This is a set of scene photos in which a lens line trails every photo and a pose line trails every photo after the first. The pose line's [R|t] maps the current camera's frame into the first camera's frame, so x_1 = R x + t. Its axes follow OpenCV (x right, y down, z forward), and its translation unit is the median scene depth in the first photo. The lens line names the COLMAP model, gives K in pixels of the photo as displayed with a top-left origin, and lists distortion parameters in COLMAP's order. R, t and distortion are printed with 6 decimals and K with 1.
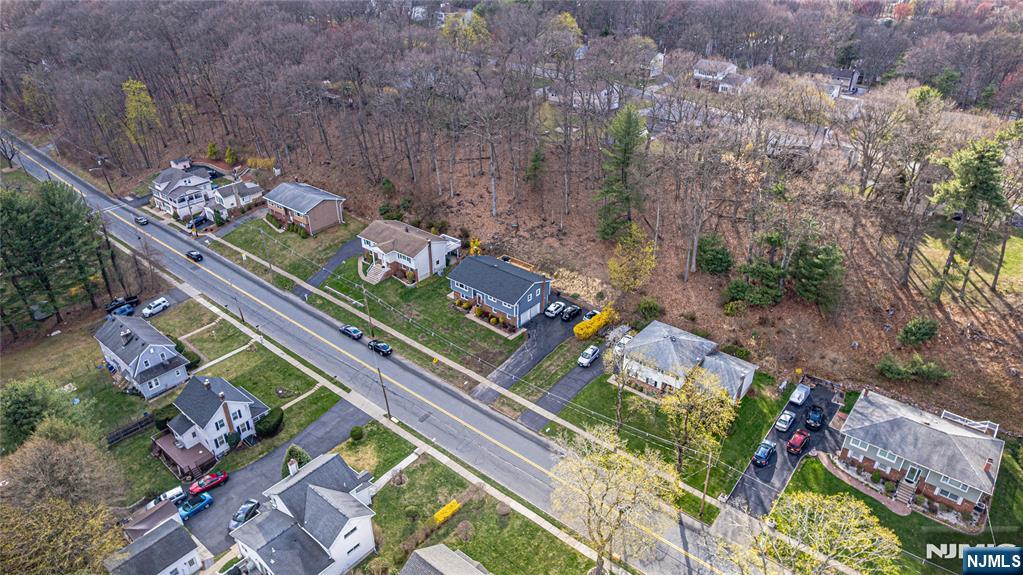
lens RADIAL K [[656.5, 0, 513.4], [0, 656.5, 291.6], [0, 0, 1]] dist [-0.036361, 0.002955]
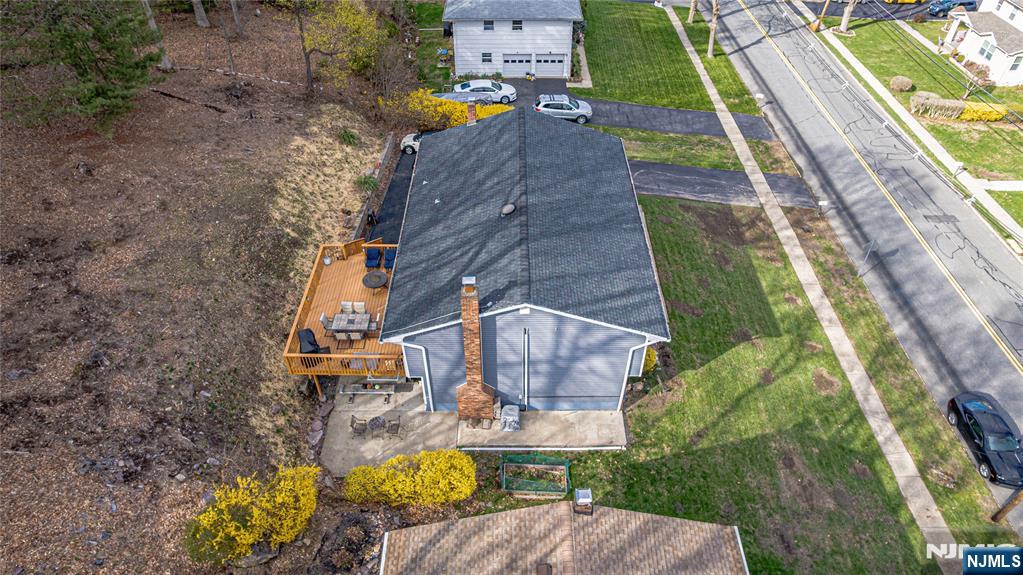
lens RADIAL K [[656.5, 0, 513.4], [0, 656.5, 291.6], [0, 0, 1]] dist [-0.036361, 0.002955]
pose [[-0.640561, -0.515064, 0.569553, -0.196632], [0.385611, 0.425649, 0.818613, -0.241244], [-0.664068, 0.743997, -0.074040, 1.103815]]
